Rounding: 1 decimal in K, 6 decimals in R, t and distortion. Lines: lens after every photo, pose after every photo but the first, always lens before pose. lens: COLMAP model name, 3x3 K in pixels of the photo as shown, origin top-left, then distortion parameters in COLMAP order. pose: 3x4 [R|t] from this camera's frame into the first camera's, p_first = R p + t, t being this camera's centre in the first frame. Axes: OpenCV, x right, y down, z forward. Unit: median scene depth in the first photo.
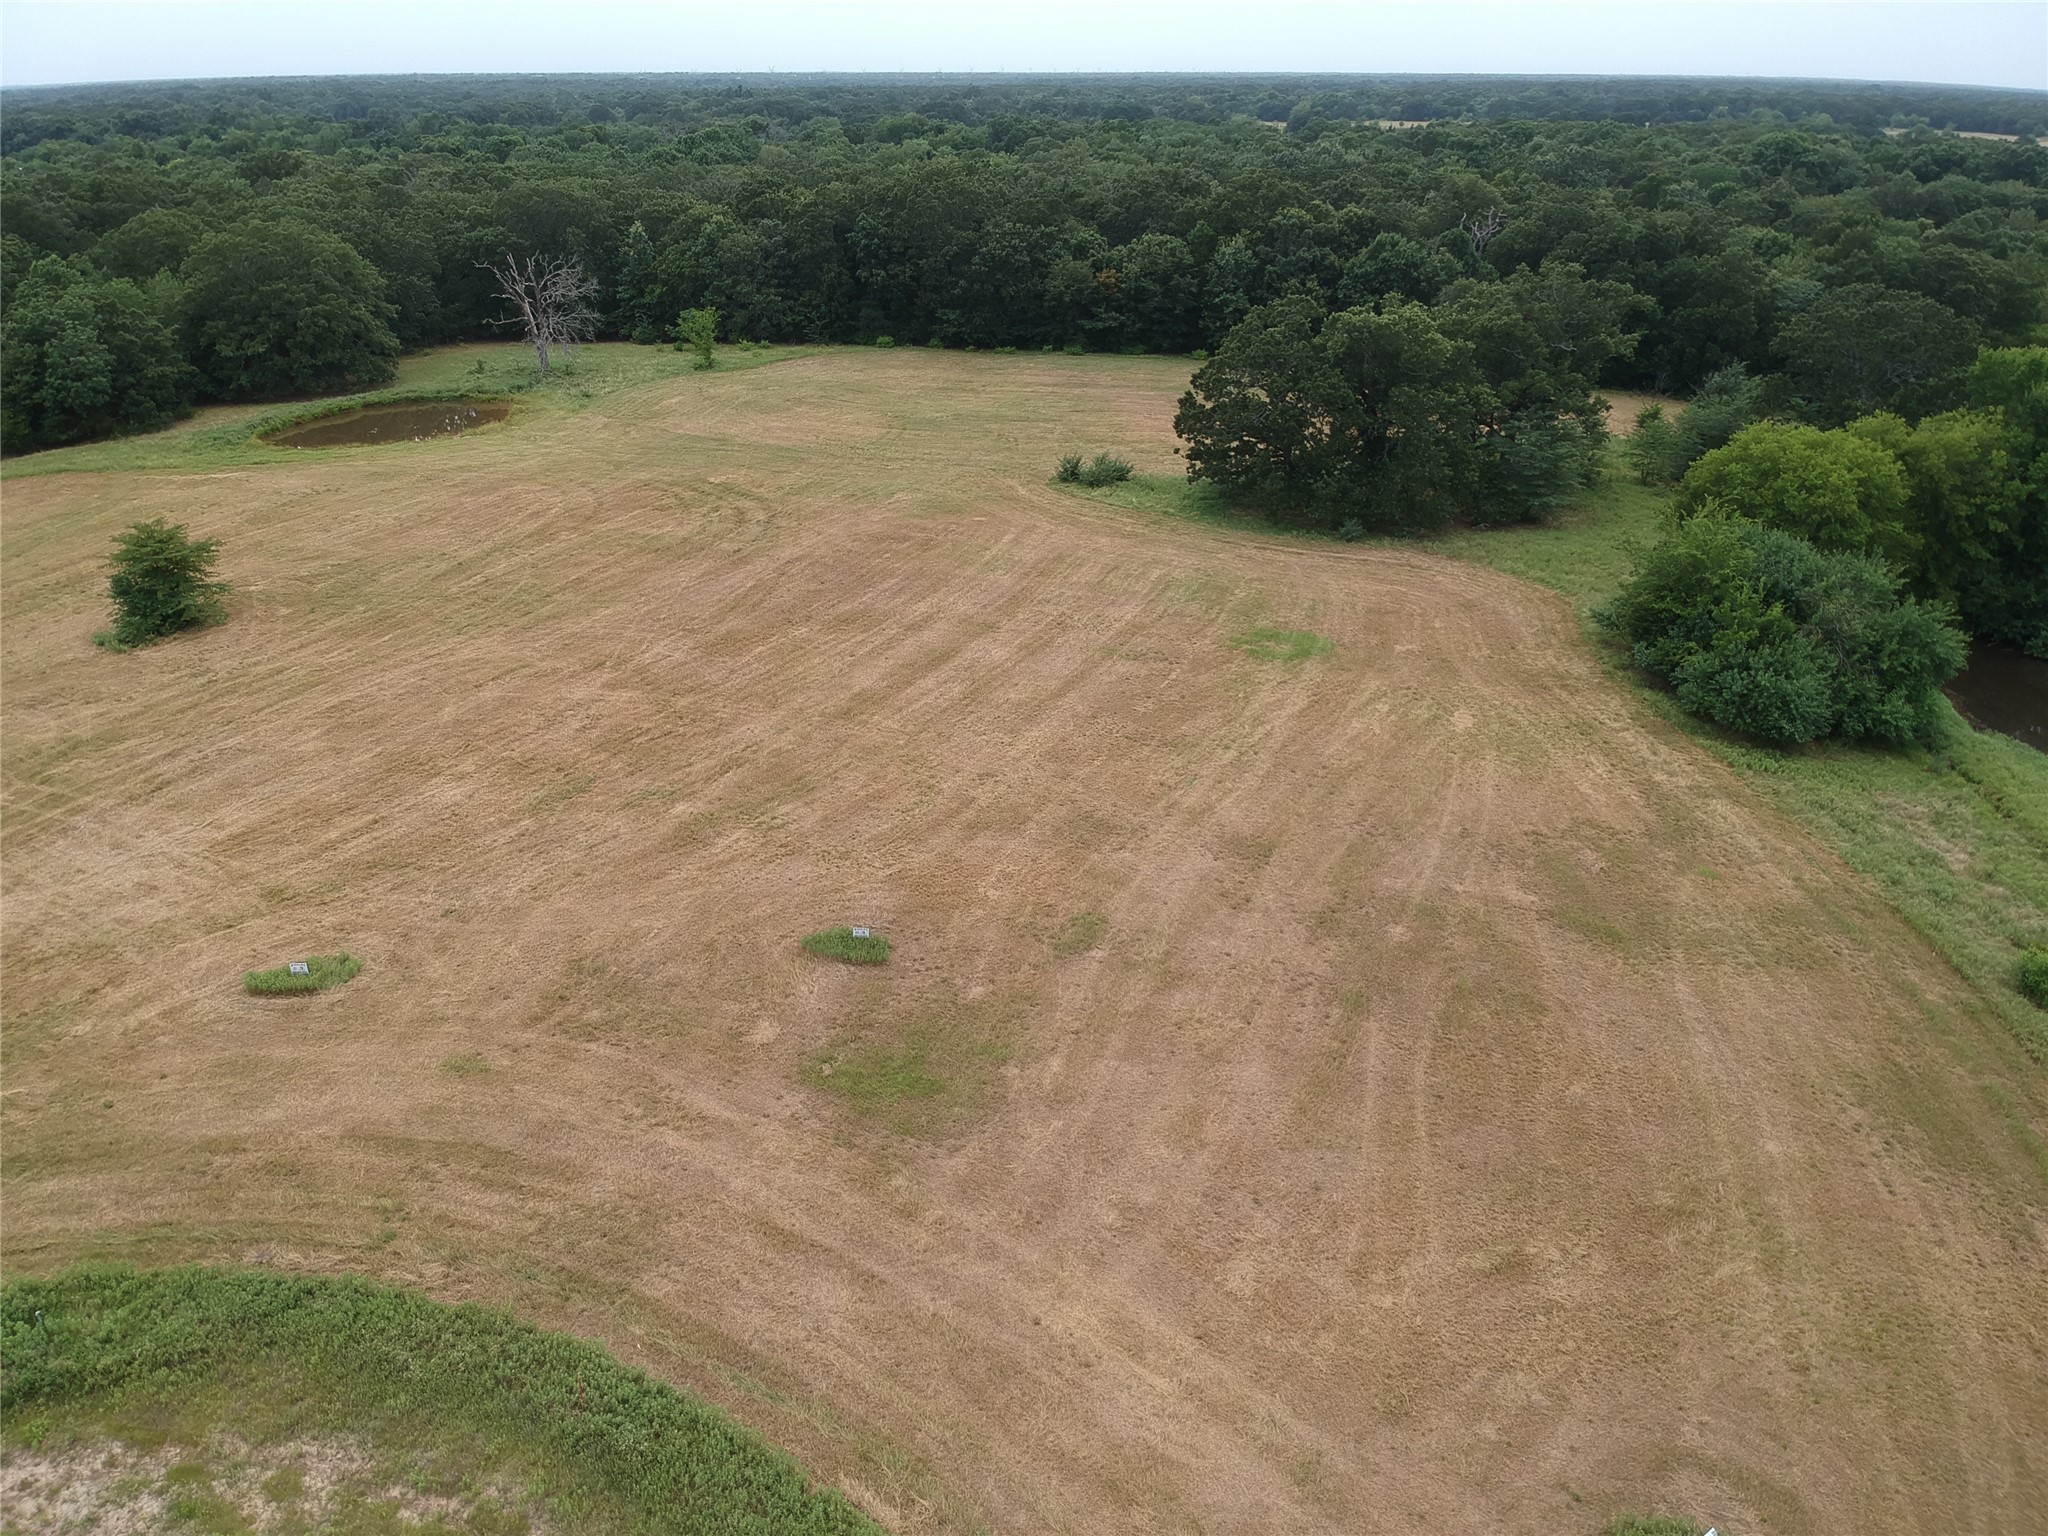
lens RADIAL K [[1502.7, 0, 1017.7], [0, 1502.7, 757.7], [0, 0, 1]] dist [0.077442, -0.152638]
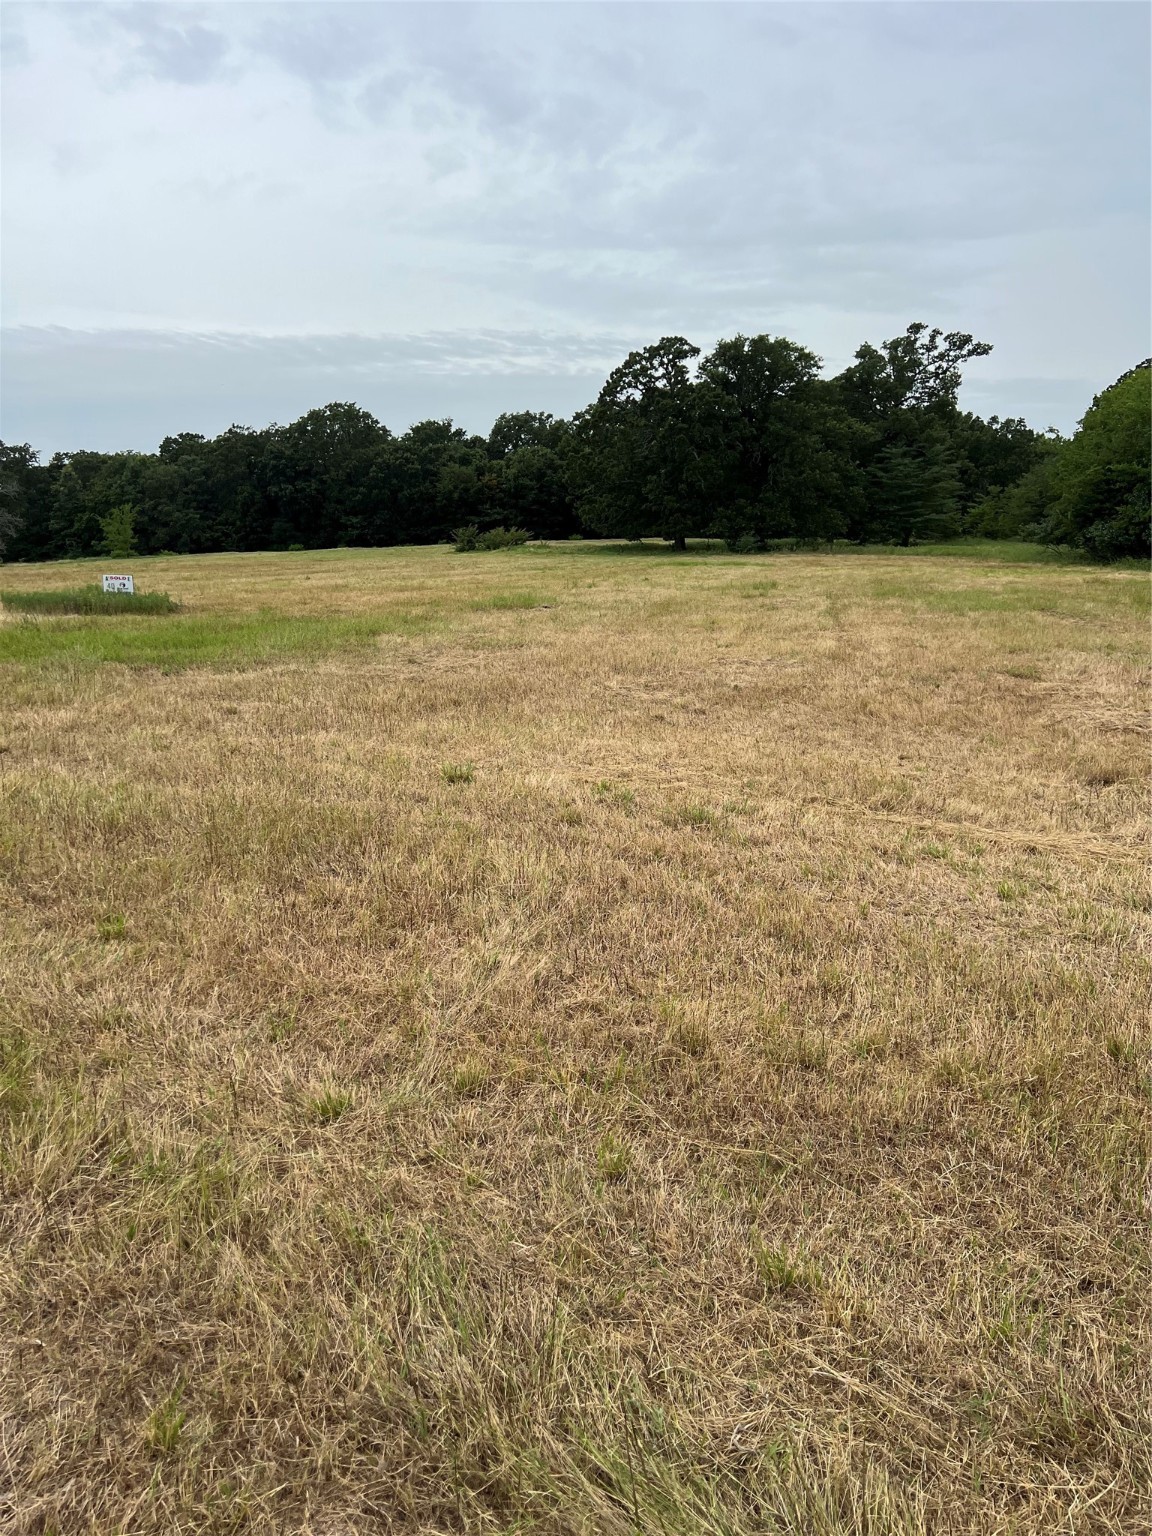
lens RADIAL K [[1138.7, 0, 590.1], [0, 1138.7, 816.4], [0, 0, 1]] dist [-0.001265, -0.002083]
pose [[0.988859, -0.068890, 0.131955, 0.006504], [0.092191, 0.979421, -0.179542, 0.209815], [-0.116871, 0.189707, 0.974860, 0.431517]]
